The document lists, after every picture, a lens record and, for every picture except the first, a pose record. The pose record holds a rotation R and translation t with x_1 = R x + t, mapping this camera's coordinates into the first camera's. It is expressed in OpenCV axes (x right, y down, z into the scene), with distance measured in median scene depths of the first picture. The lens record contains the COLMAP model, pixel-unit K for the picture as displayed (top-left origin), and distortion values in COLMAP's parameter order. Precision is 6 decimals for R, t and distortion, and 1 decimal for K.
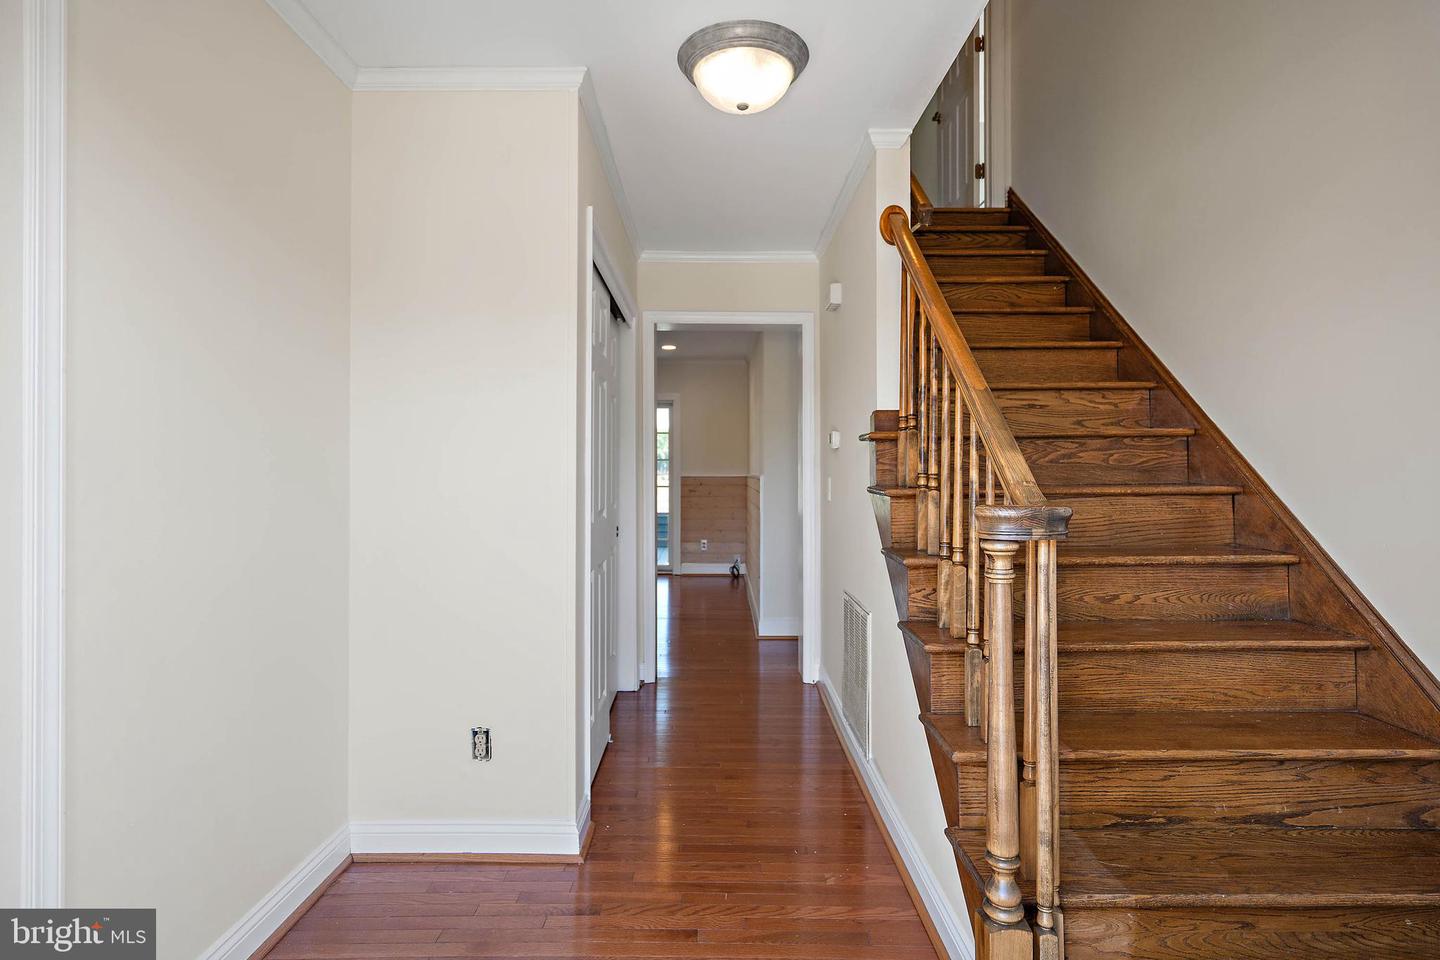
lens RADIAL K [[768.1, 0, 719.8], [0, 768.1, 474.1], [0, 0, 1]] dist [0.001349, 0.000089]
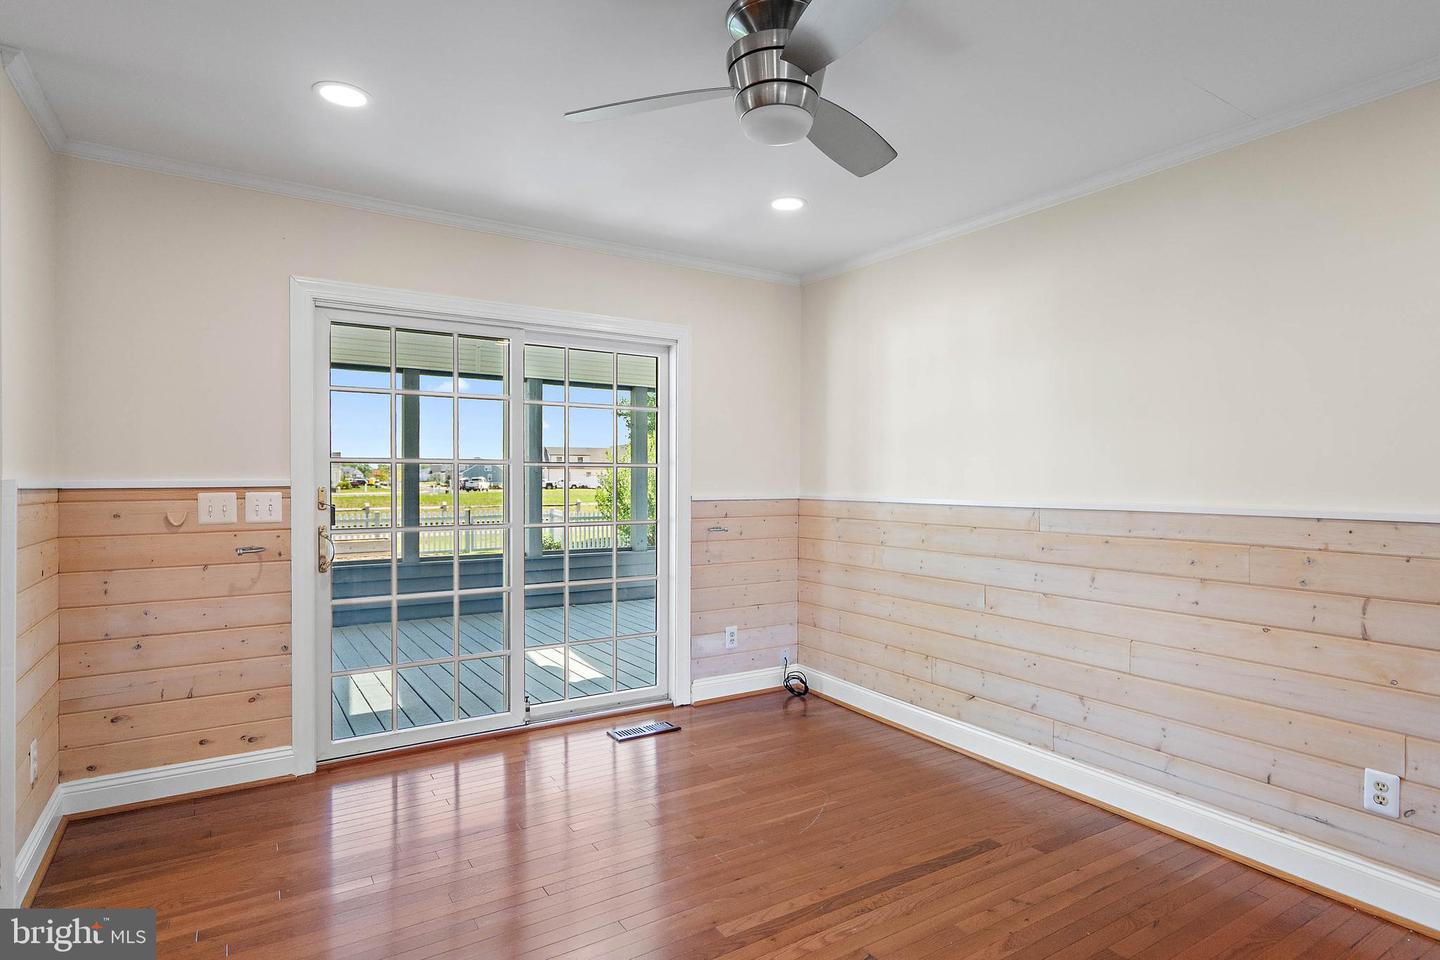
lens RADIAL K [[768.1, 0, 716.5], [0, 768.1, 479.4], [0, 0, 1]] dist [0.001349, 0.000089]
pose [[0.836754, 0.000909, 0.547578, -0.300821], [0.001004, 0.999994, -0.003194, -0.008148], [-0.547578, 0.003222, 0.836749, 0.588918]]
